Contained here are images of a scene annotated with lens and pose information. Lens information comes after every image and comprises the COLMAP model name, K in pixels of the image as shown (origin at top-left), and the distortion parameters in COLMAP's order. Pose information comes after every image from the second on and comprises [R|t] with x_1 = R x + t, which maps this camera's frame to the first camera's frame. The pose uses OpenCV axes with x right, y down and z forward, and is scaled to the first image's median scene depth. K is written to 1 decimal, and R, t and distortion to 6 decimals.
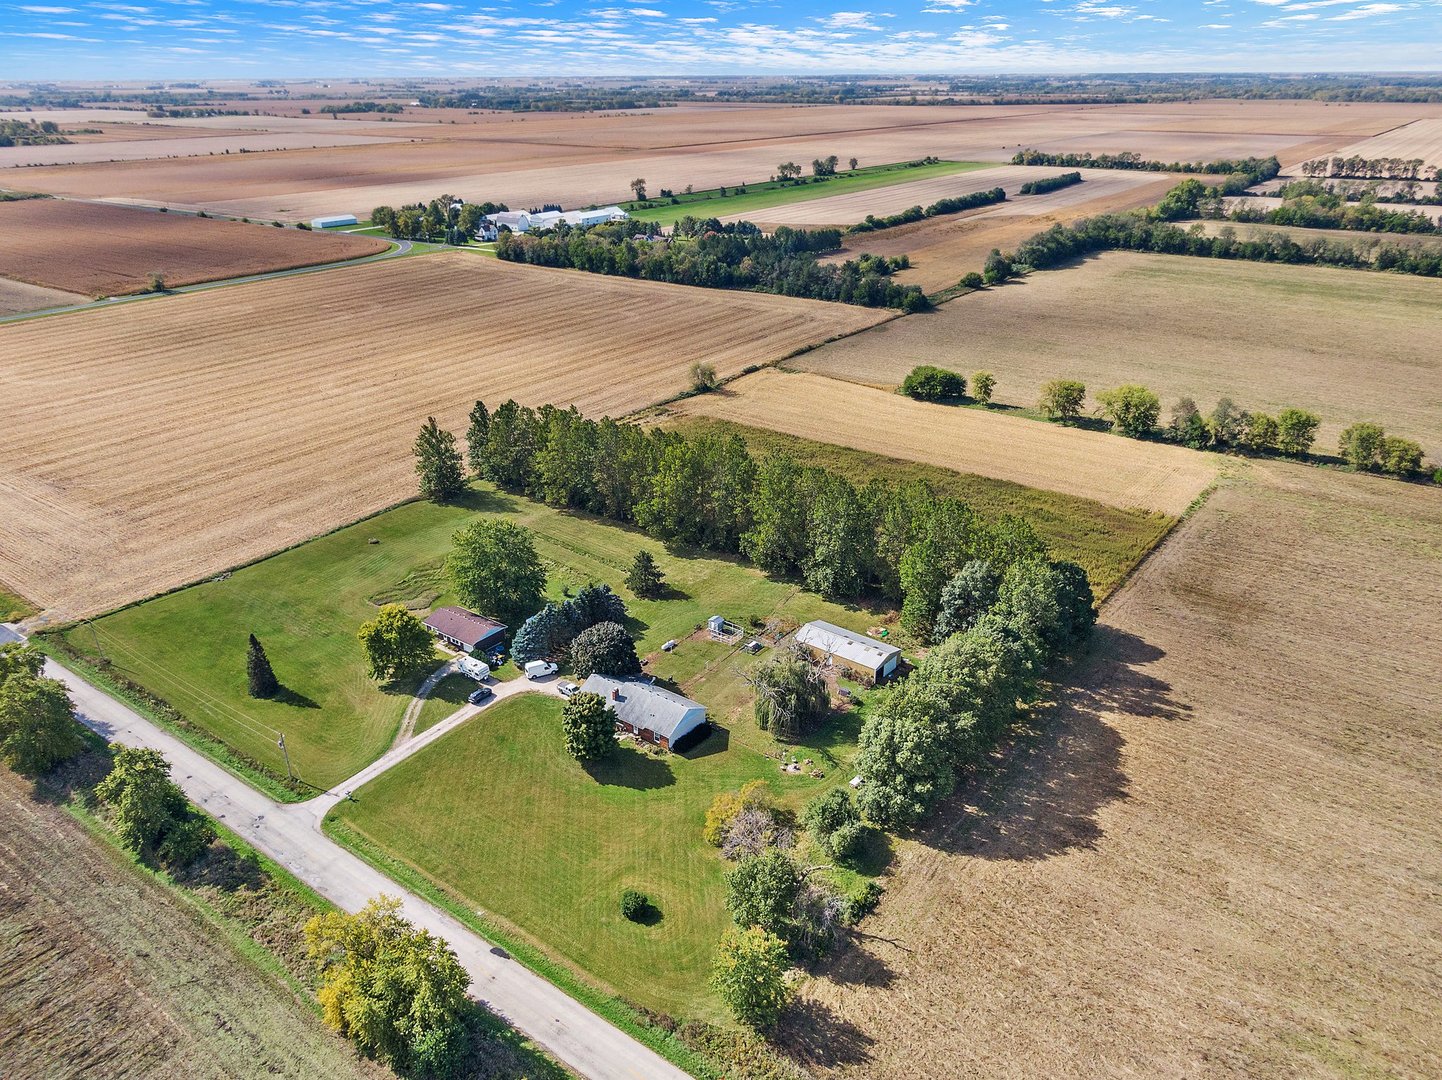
lens RADIAL K [[1030.0, 0, 721.0], [0, 1030.0, 540.0], [0, 0, 1]] dist [0.033298, -0.045950]
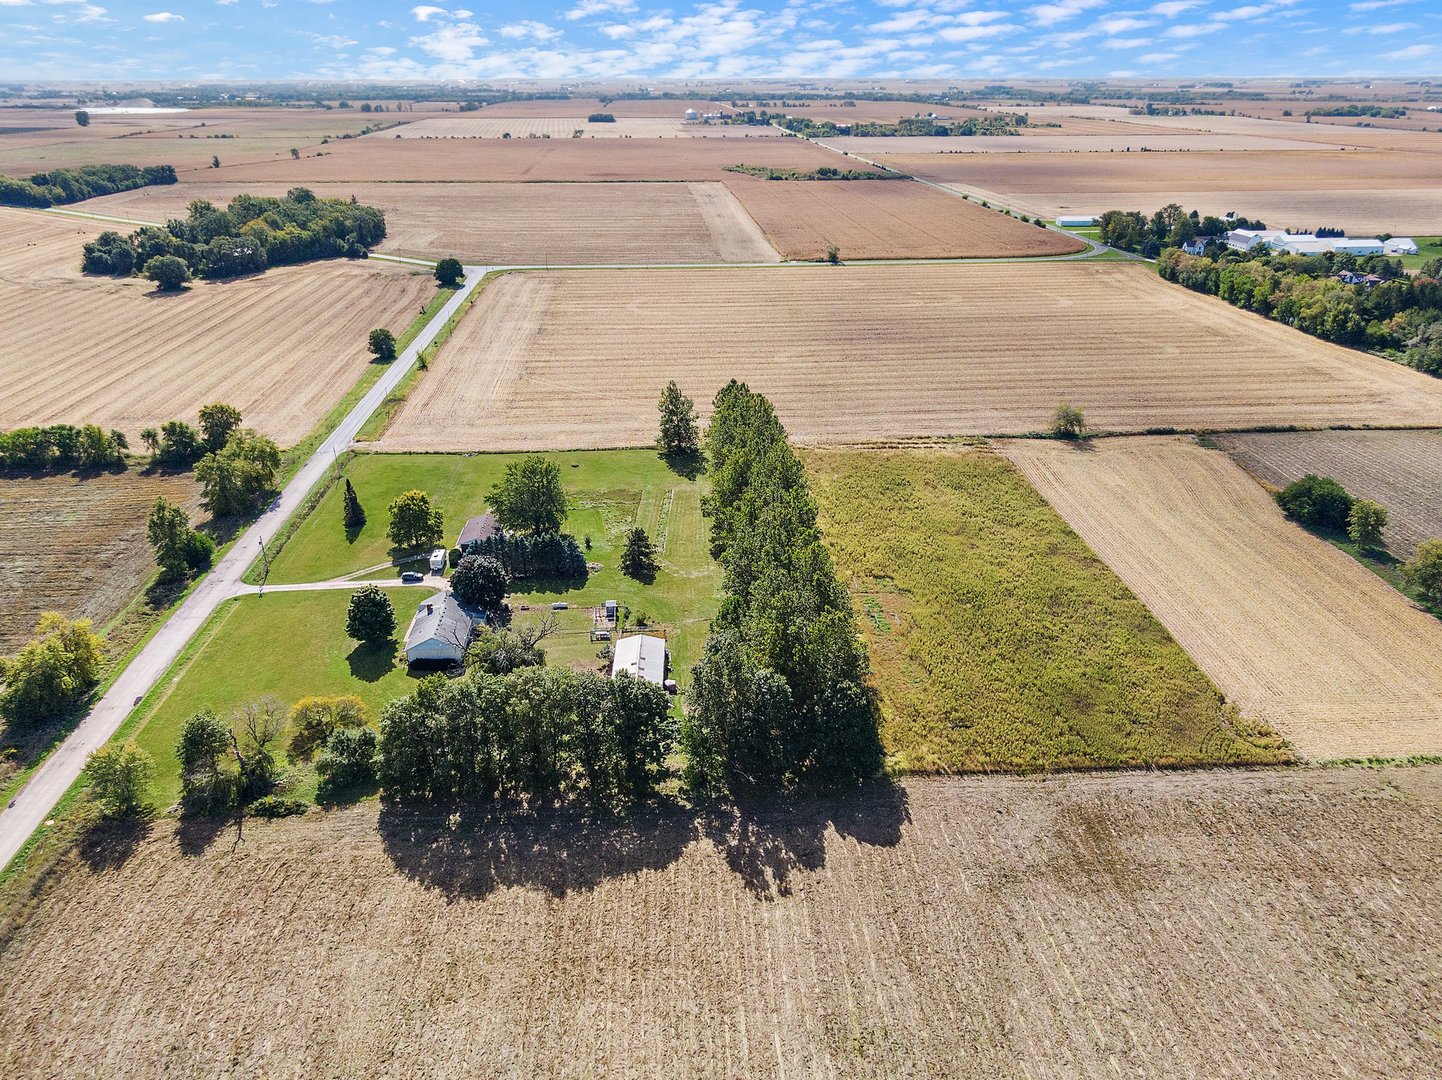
lens RADIAL K [[1030.0, 0, 721.0], [0, 1030.0, 540.0], [0, 0, 1]] dist [0.033298, -0.045950]
pose [[0.647990, 0.314257, -0.693796, 0.461037], [-0.313785, 0.940164, 0.132782, -0.093471], [0.694009, 0.131661, 0.707825, 0.196655]]
